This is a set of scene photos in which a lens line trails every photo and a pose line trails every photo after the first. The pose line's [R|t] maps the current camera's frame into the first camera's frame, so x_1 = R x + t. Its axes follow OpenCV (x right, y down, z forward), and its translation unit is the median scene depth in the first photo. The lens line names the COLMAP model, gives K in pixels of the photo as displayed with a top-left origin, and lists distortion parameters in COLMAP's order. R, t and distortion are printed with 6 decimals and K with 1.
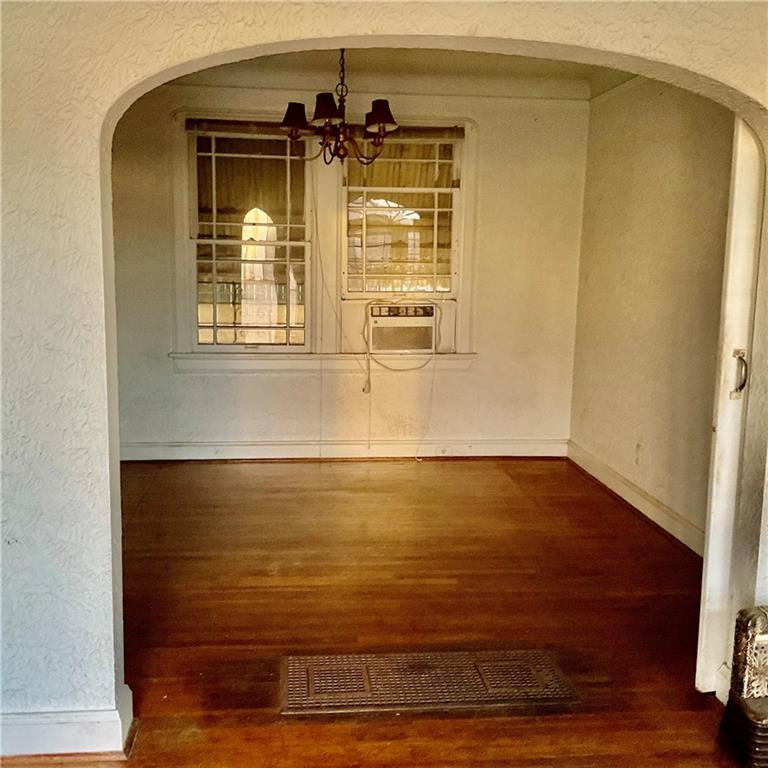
lens RADIAL K [[835.6, 0, 383.6], [0, 835.6, 382.5], [0, 0, 1]] dist [0.008084, 0.000000]
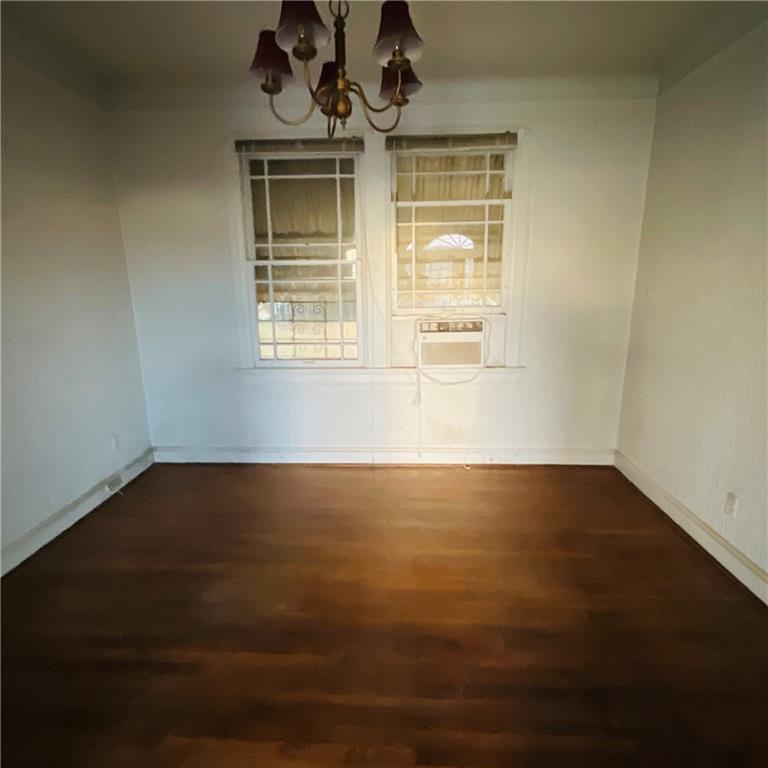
lens RADIAL K [[446.5, 0, 384.5], [0, 446.5, 384.5], [0, 0, 1]] dist [-0.022470, 0.003199]
pose [[0.987102, 0.008826, -0.159852, 0.029677], [0.003628, 0.996989, 0.077452, -0.057787], [0.160054, -0.077033, 0.984098, 0.451979]]
